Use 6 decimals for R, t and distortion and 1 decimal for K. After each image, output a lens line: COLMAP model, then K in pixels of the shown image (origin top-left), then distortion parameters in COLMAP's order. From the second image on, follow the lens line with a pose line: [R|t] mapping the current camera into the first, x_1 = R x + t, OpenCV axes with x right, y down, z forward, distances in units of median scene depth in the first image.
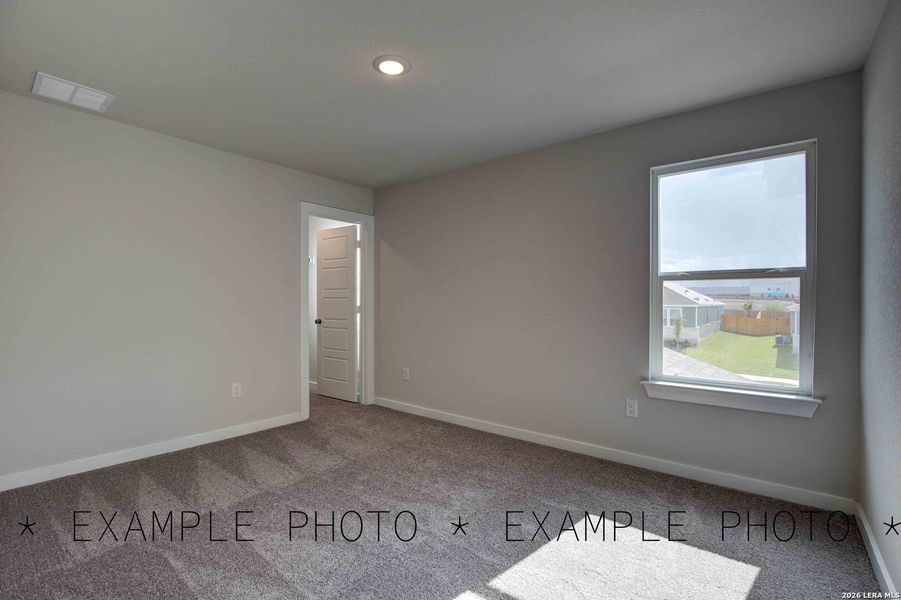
lens RADIAL K [[410.8, 0, 455.9], [0, 410.8, 304.2], [0, 0, 1]] dist [-0.030240, 0.000407]
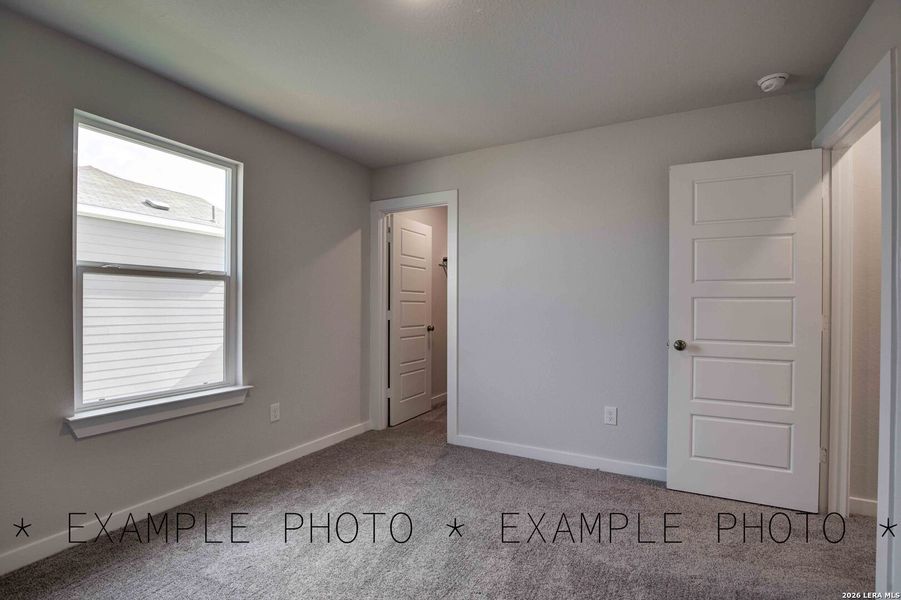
lens RADIAL K [[410.8, 0, 455.9], [0, 410.8, 304.2], [0, 0, 1]] dist [-0.030240, 0.000407]
pose [[-0.191376, -0.010111, 0.981465, -0.348803], [-0.017071, 0.999830, 0.006971, -0.020122], [-0.981368, -0.015420, -0.191516, 0.548037]]
